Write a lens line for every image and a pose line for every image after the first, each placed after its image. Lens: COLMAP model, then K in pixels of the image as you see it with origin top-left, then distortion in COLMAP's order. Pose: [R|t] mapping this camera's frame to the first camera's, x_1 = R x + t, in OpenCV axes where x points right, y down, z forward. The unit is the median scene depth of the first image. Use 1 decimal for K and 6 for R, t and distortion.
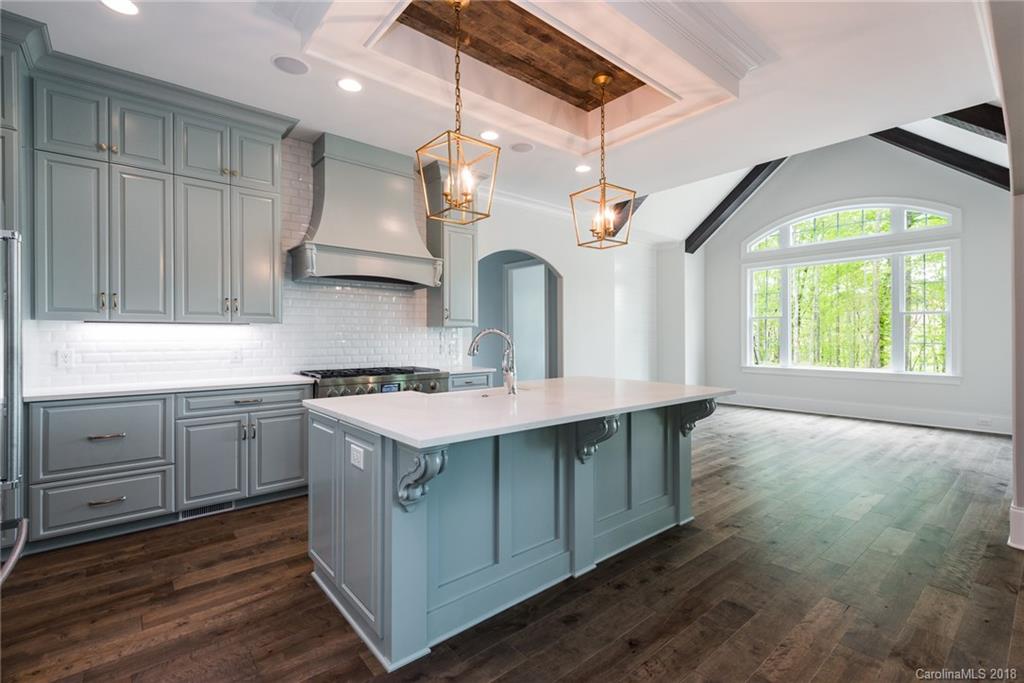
lens RADIAL K [[477.2, 0, 508.0], [0, 477.2, 337.8], [0, 0, 1]] dist [0.022017, -0.005379]
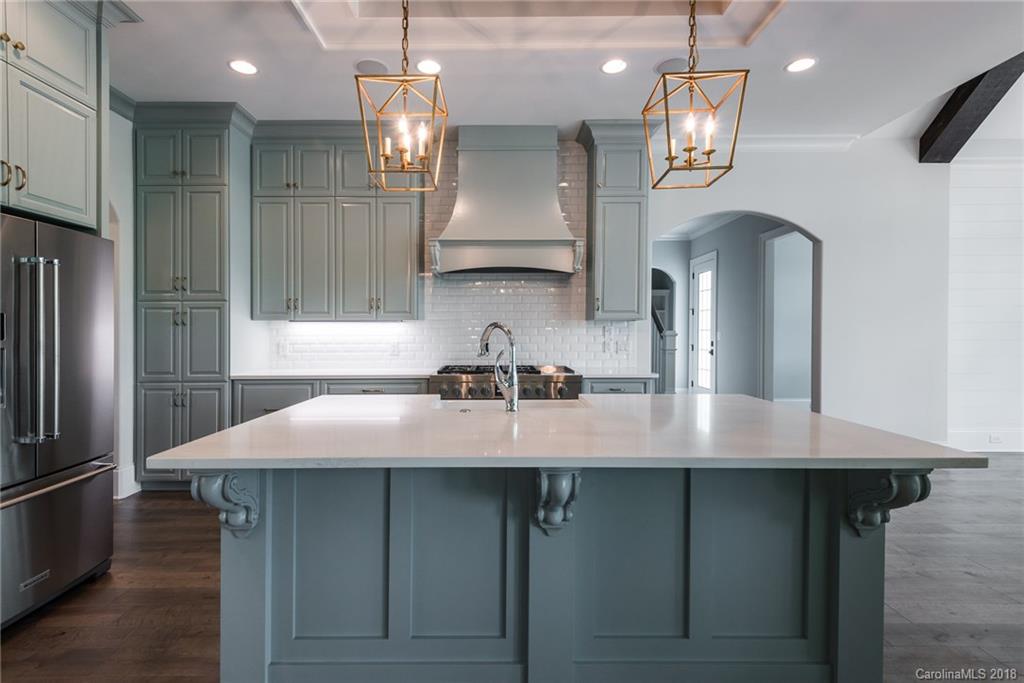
lens RADIAL K [[477.2, 0, 510.5], [0, 477.2, 338.5], [0, 0, 1]] dist [0.022017, -0.005379]
pose [[0.754405, 0.009621, -0.656338, 0.372059], [0.000117, 0.999891, 0.014793, -0.004416], [0.656409, -0.011237, 0.754322, 0.344029]]
